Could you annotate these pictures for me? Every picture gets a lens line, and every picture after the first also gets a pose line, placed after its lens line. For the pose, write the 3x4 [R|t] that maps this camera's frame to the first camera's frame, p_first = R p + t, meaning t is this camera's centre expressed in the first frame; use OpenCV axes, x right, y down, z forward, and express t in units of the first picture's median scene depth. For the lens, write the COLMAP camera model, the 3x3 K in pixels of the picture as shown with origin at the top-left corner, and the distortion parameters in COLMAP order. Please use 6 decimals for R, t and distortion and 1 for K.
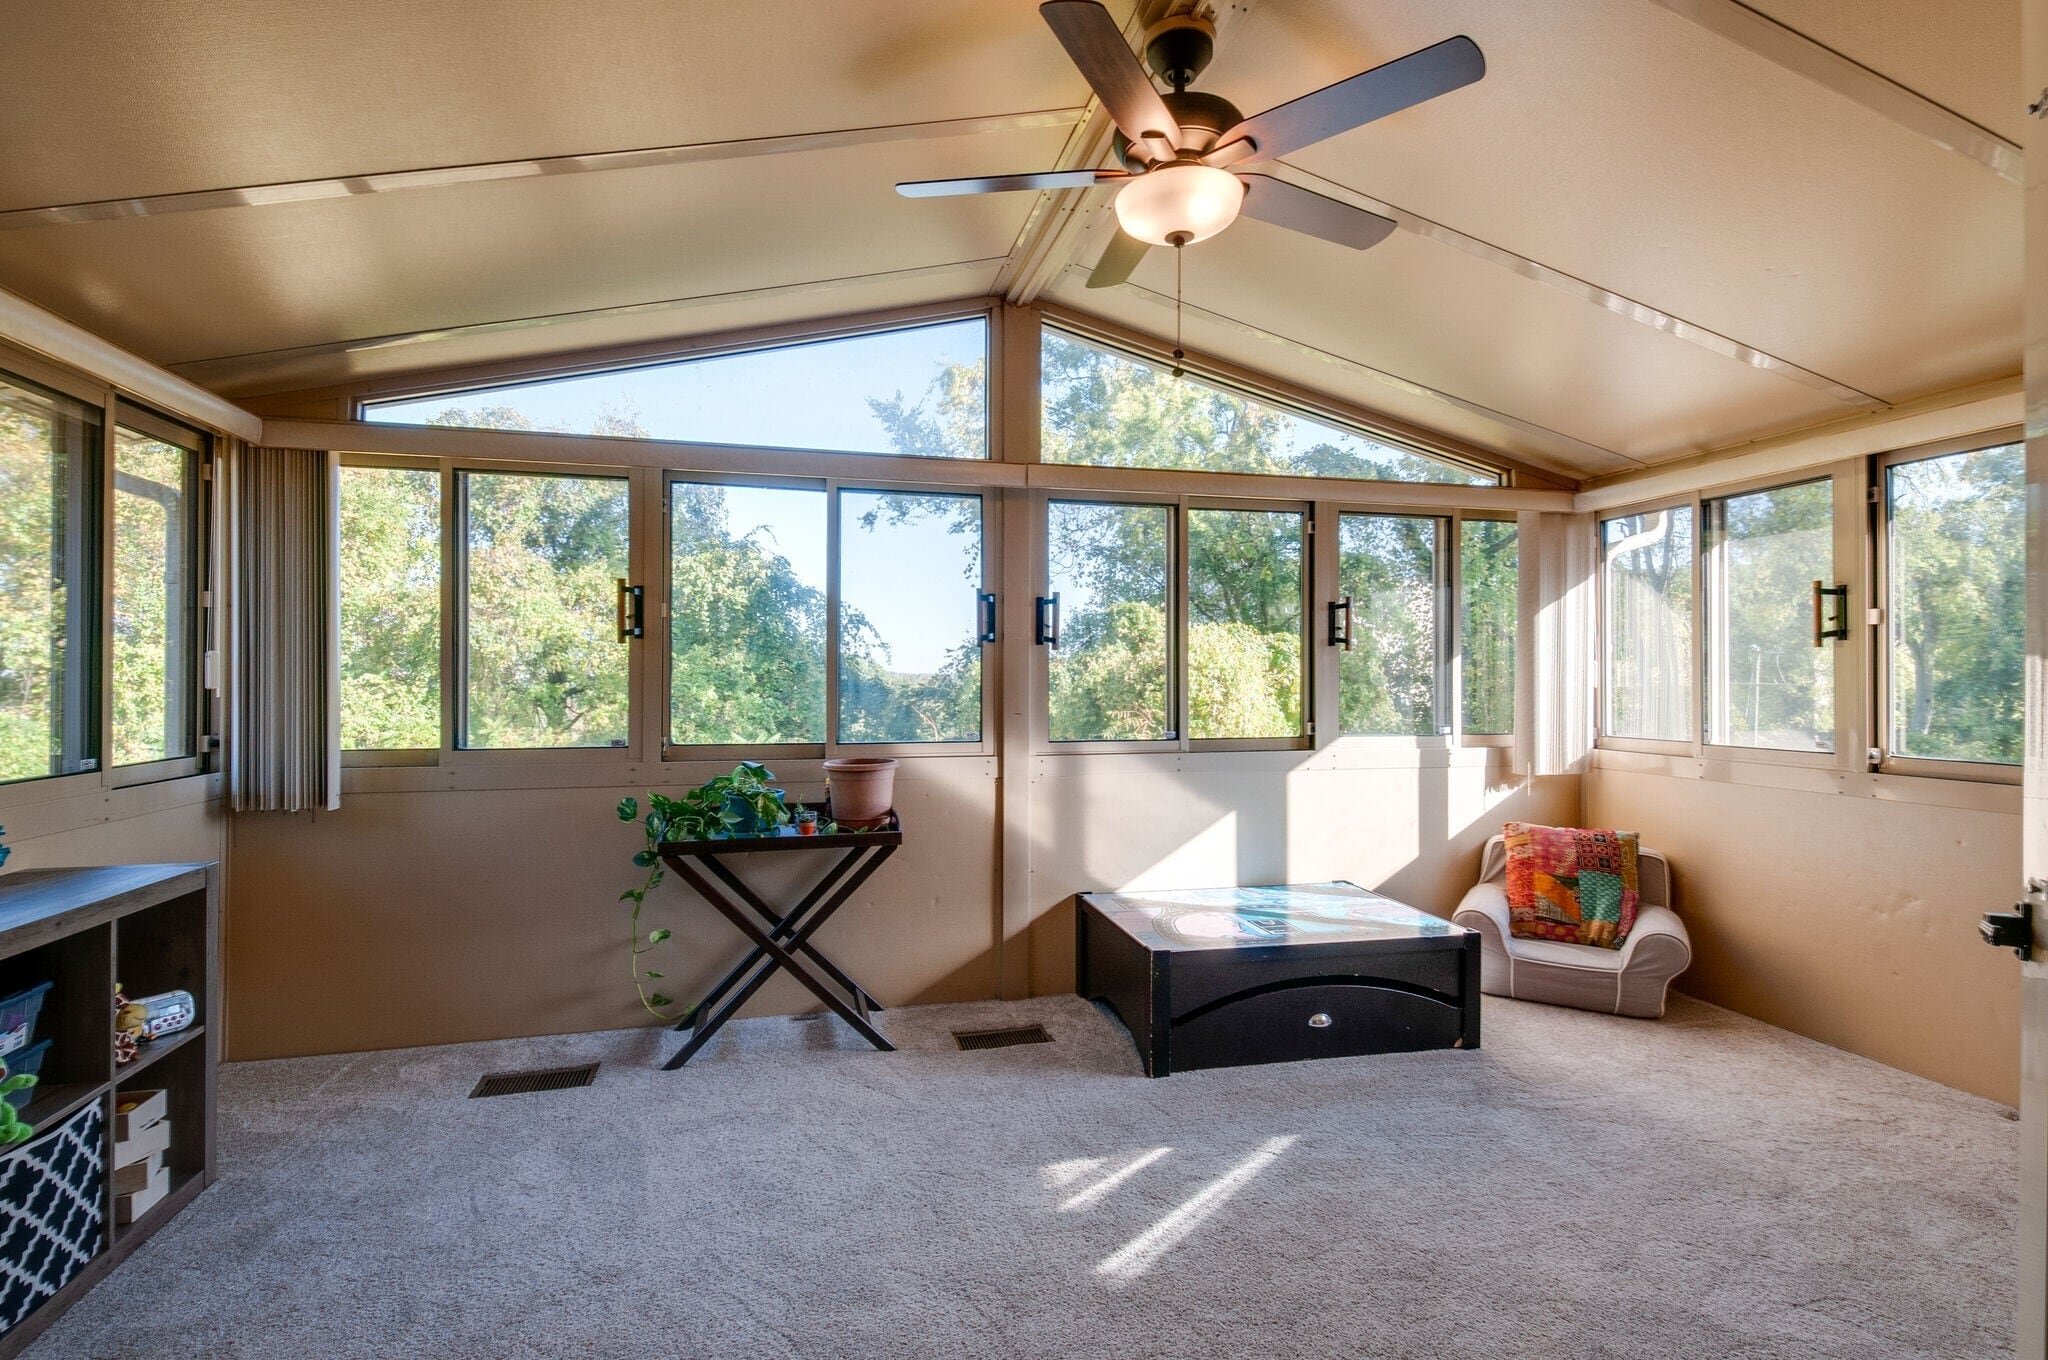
lens RADIAL K [[941.1, 0, 1024.0], [0, 941.1, 680.0], [0, 0, 1]] dist [0.000525, -0.019587]
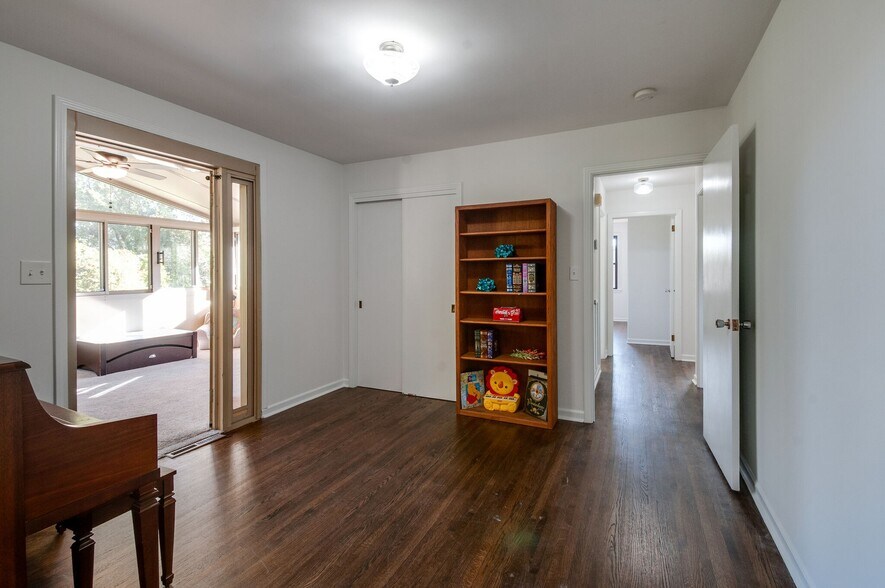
lens RADIAL K [[414.7, 0, 445.6], [0, 414.7, 268.7], [0, 0, 1]] dist [0.035205, -0.021595]
pose [[0.638331, -0.006263, 0.769737, -0.215627], [0.013682, 0.999901, -0.003211, 0.002240], [-0.769641, 0.012581, 0.638353, -0.901167]]
